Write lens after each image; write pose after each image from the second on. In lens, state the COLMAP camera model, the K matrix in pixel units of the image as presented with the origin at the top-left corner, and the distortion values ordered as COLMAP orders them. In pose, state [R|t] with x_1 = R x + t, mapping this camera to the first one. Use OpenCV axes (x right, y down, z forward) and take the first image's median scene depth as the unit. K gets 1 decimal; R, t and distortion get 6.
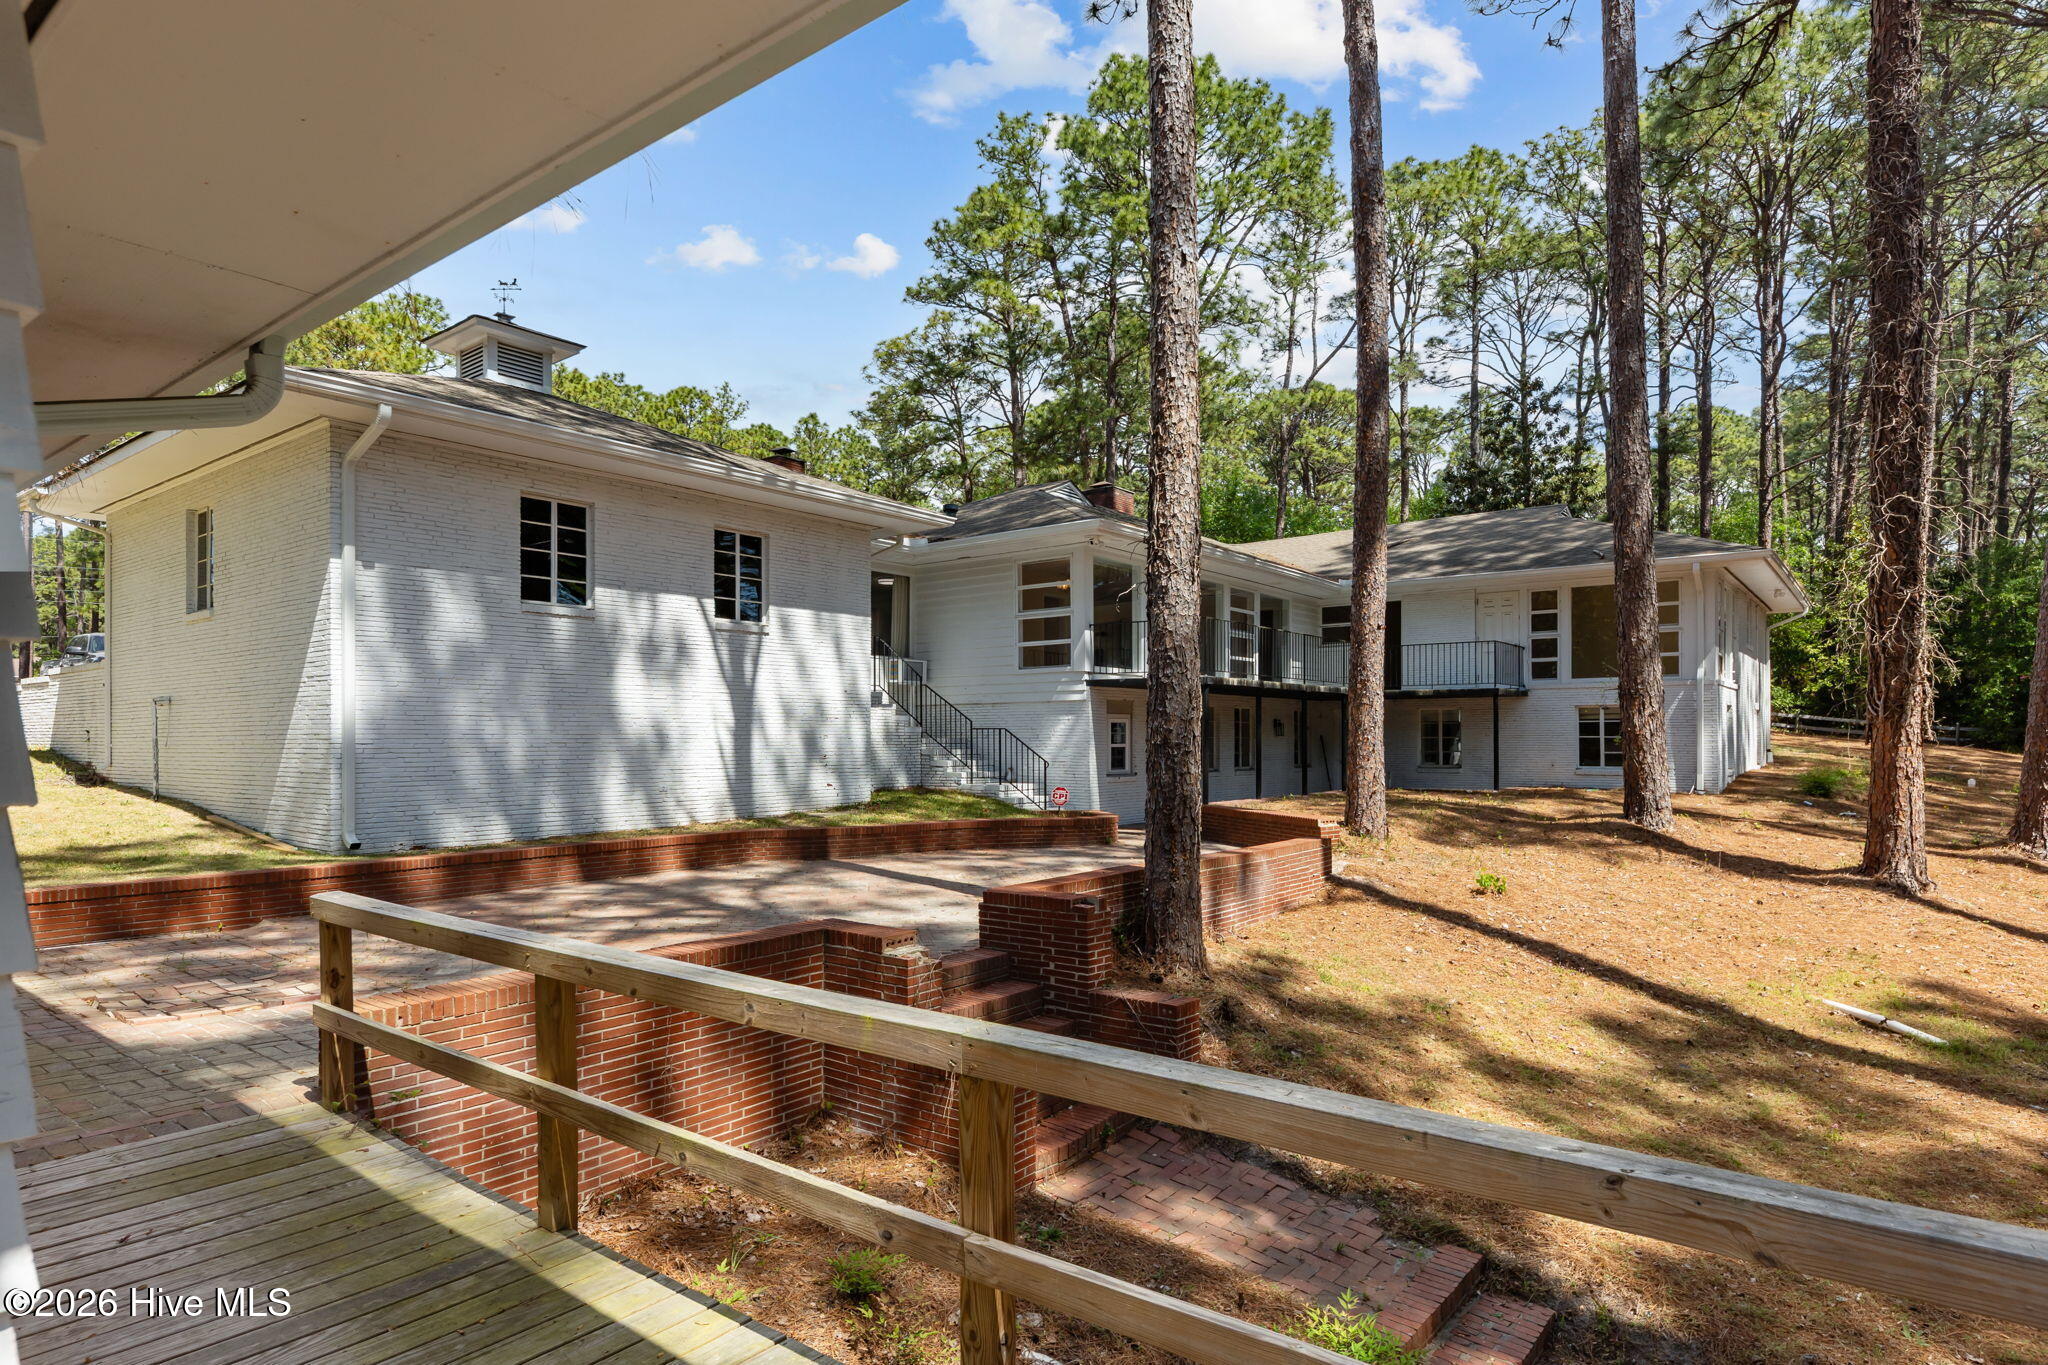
lens RADIAL K [[1130.7, 0, 1020.2], [0, 1130.7, 731.9], [0, 0, 1]] dist [-0.003256, -0.000611]
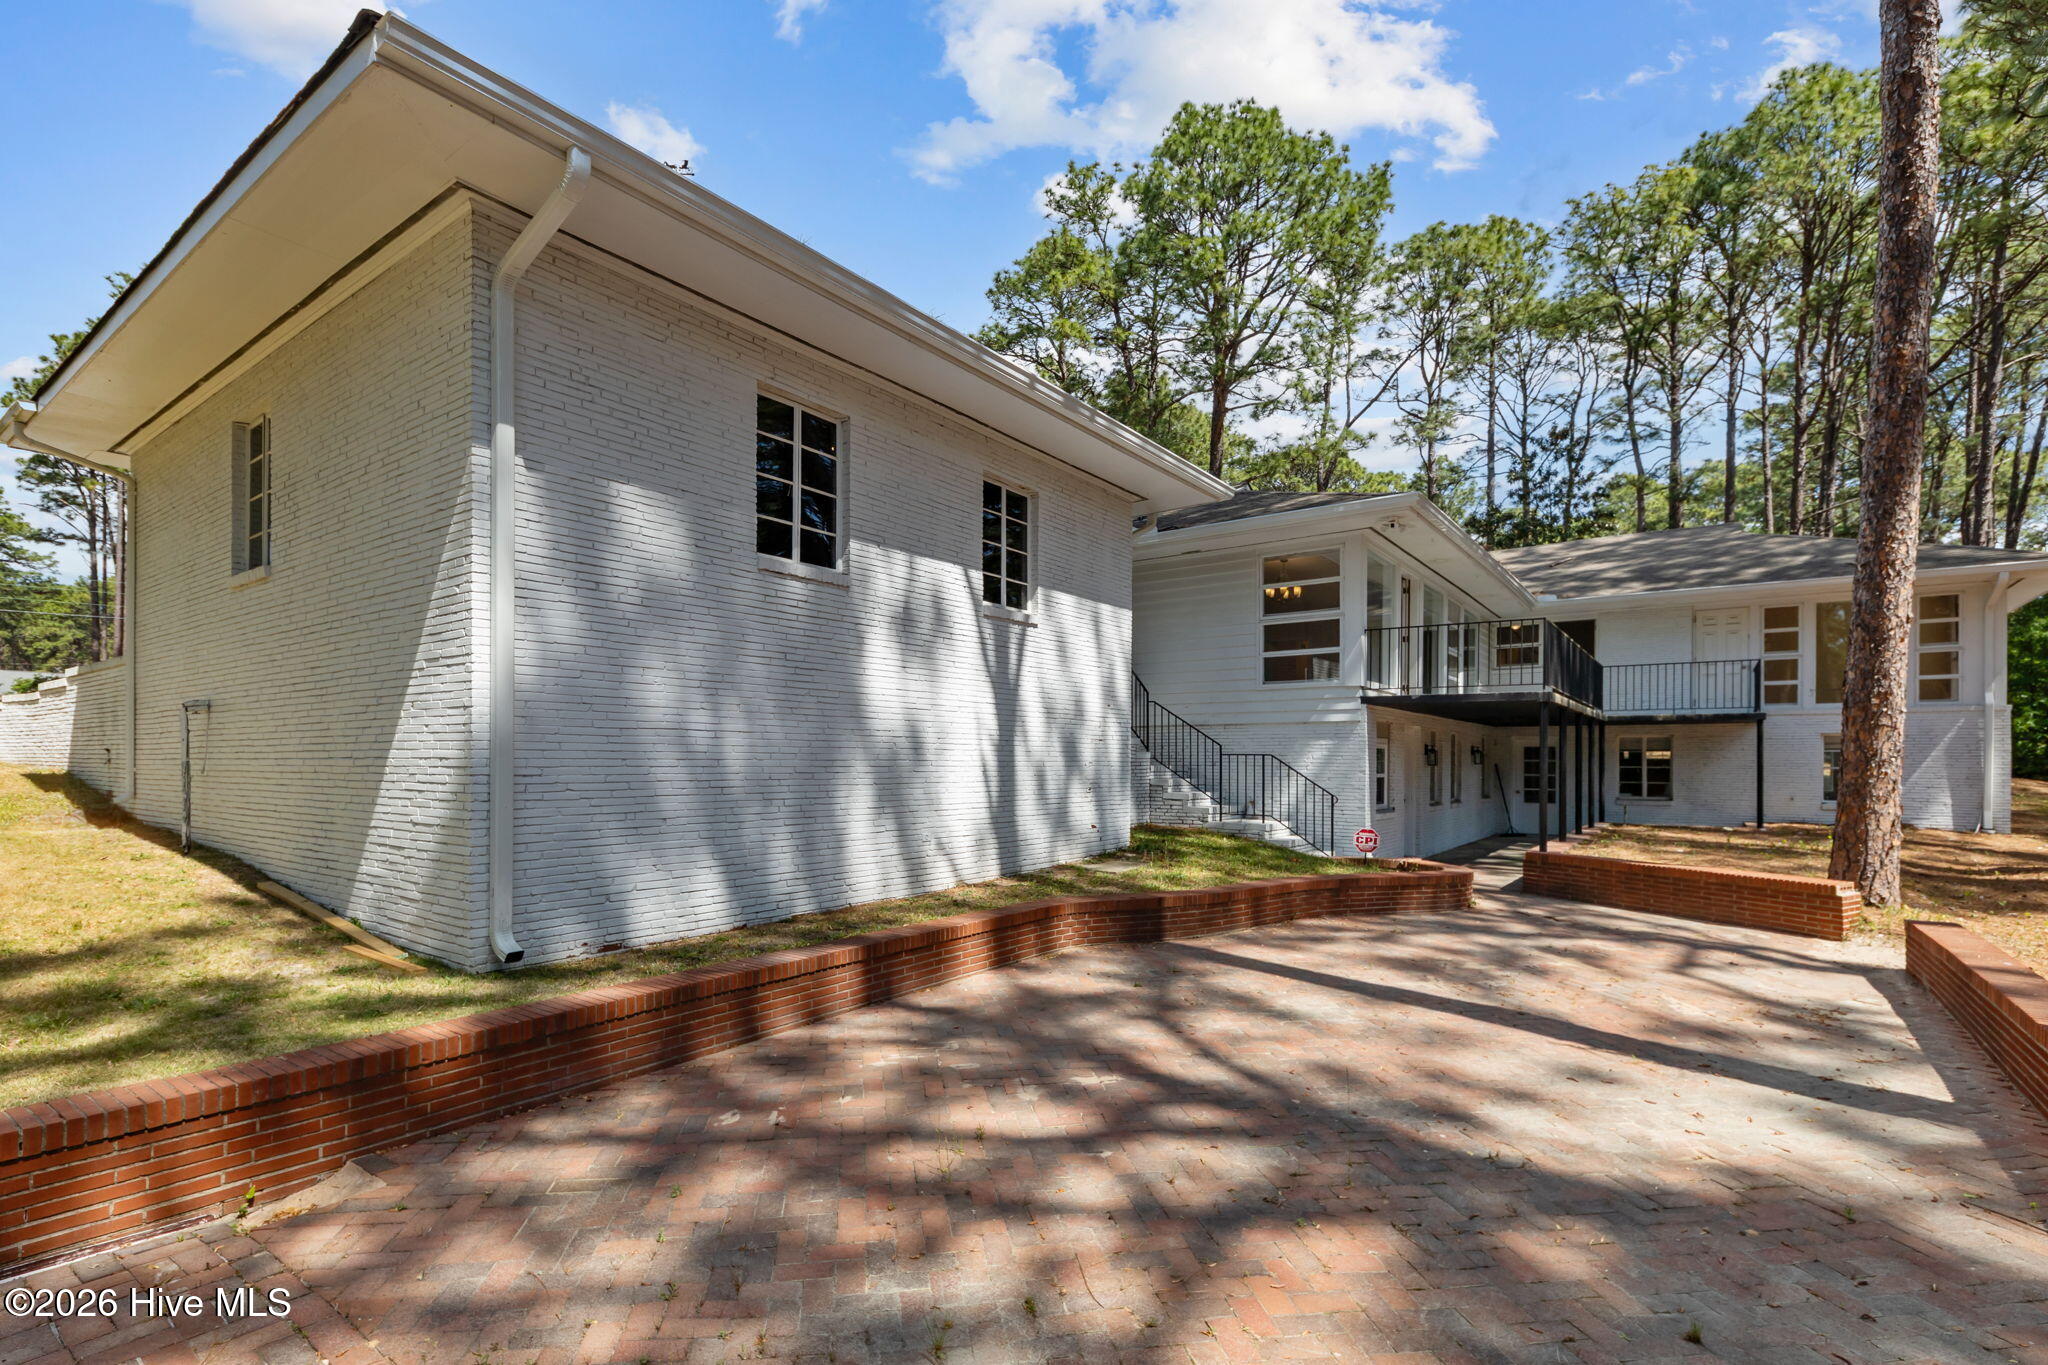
lens RADIAL K [[948.0, 0, 1019.6], [0, 948.0, 759.6], [0, 0, 1]] dist [0.000018, -0.000390]
pose [[0.999586, 0.006830, 0.027954, -0.249012], [-0.006939, 0.999969, 0.003792, -0.000617], [-0.027927, -0.003985, 0.999602, 0.369129]]
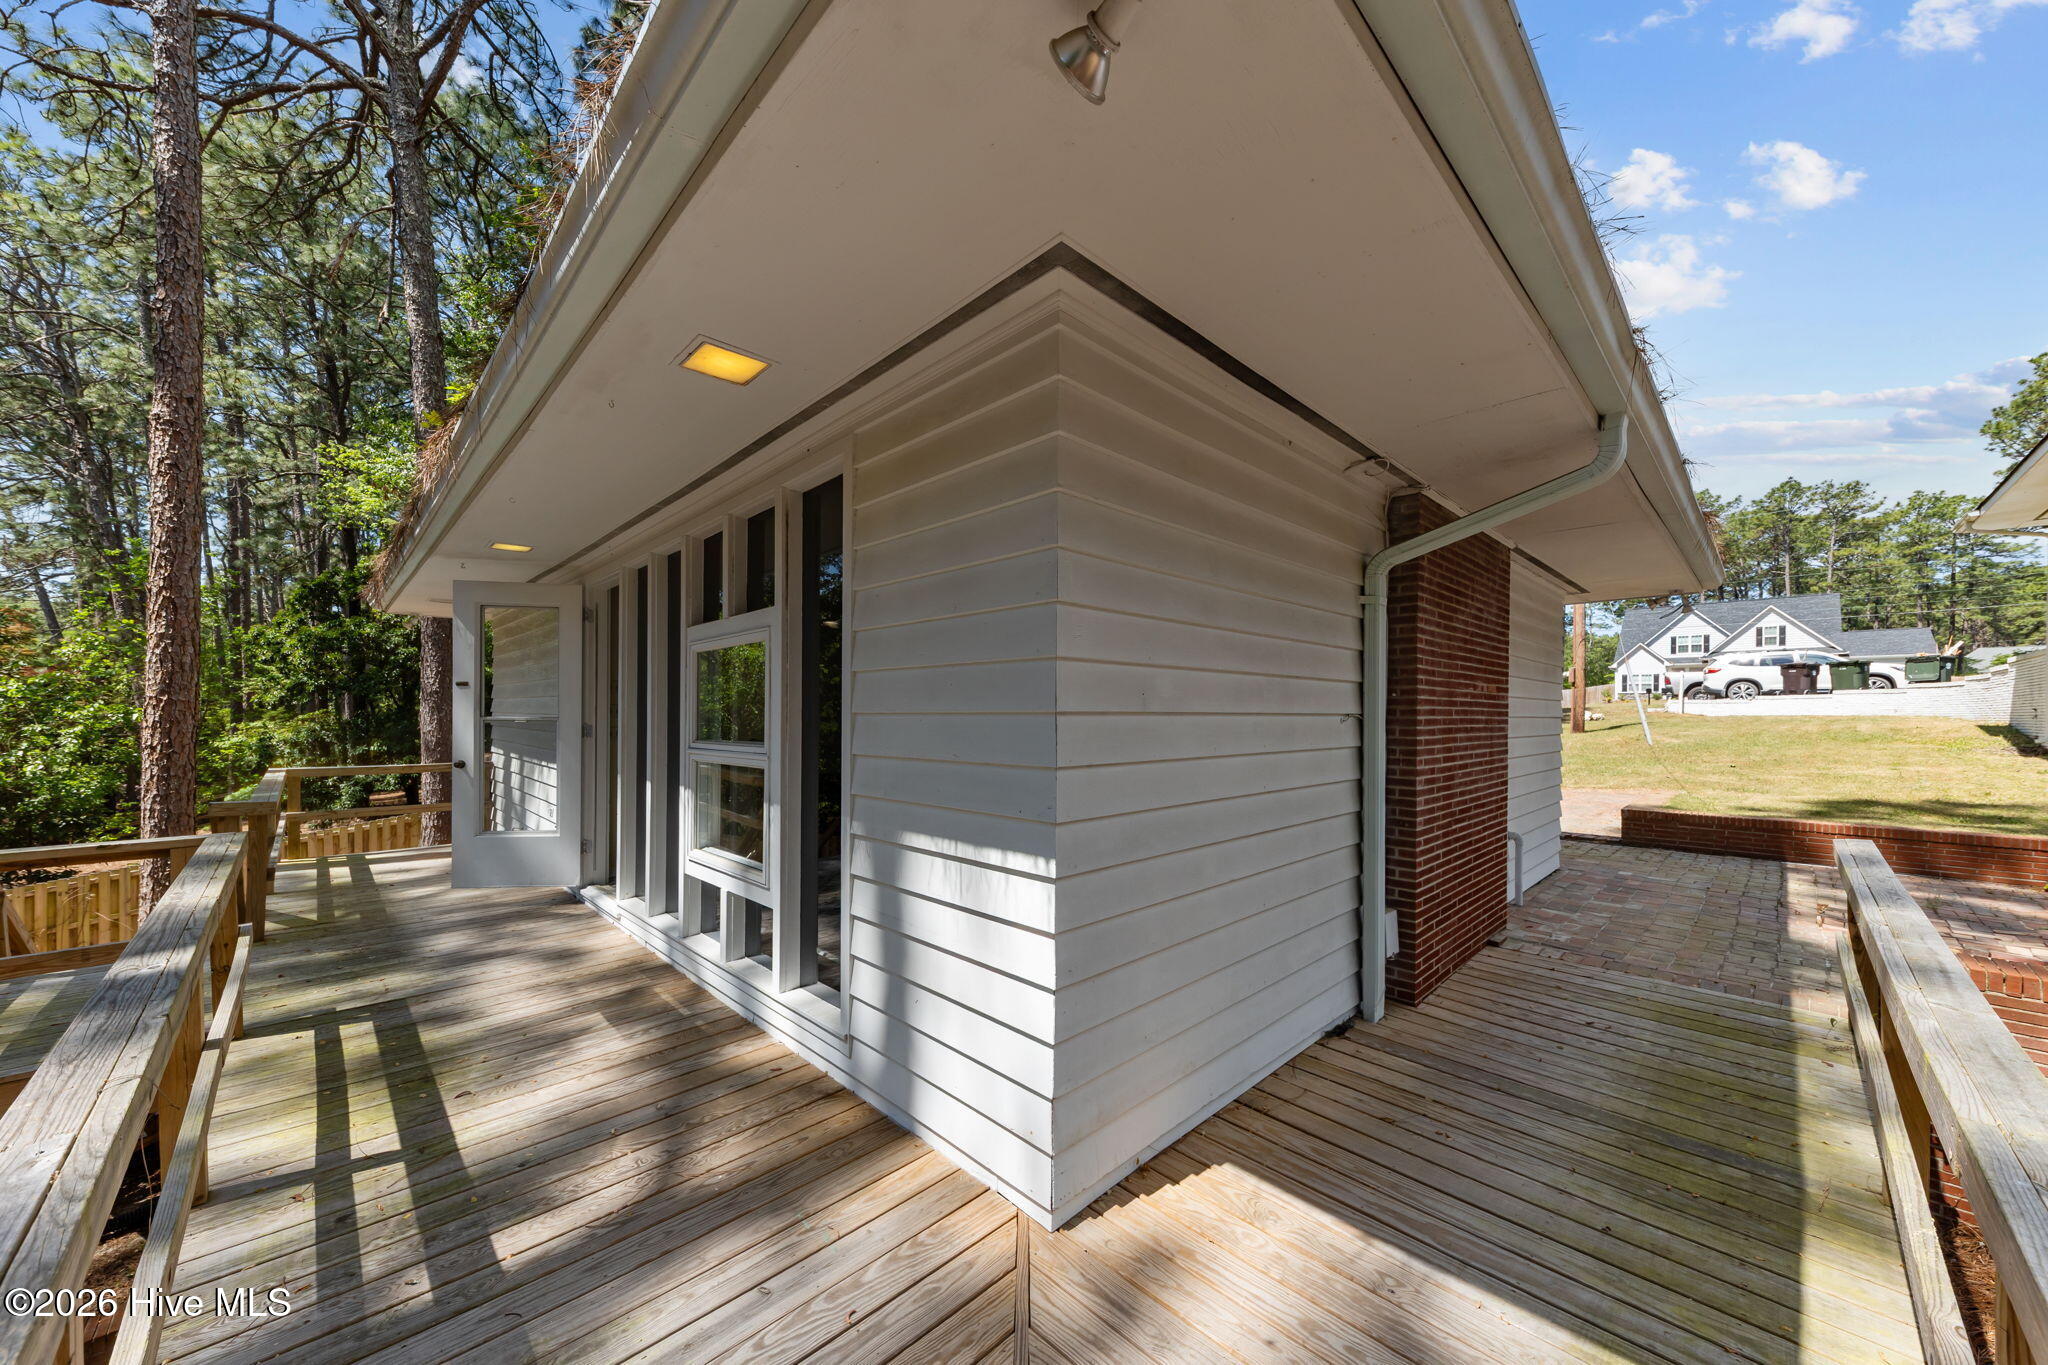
lens RADIAL K [[745.0, 0, 1026.9], [0, 745.0, 715.1], [0, 0, 1]] dist [0.001308, 0.000155]
pose [[-0.132008, 0.004500, -0.991238, 0.072353], [-0.003238, 0.999982, 0.004971, 0.004892], [0.991243, 0.003865, -0.131991, 0.080319]]
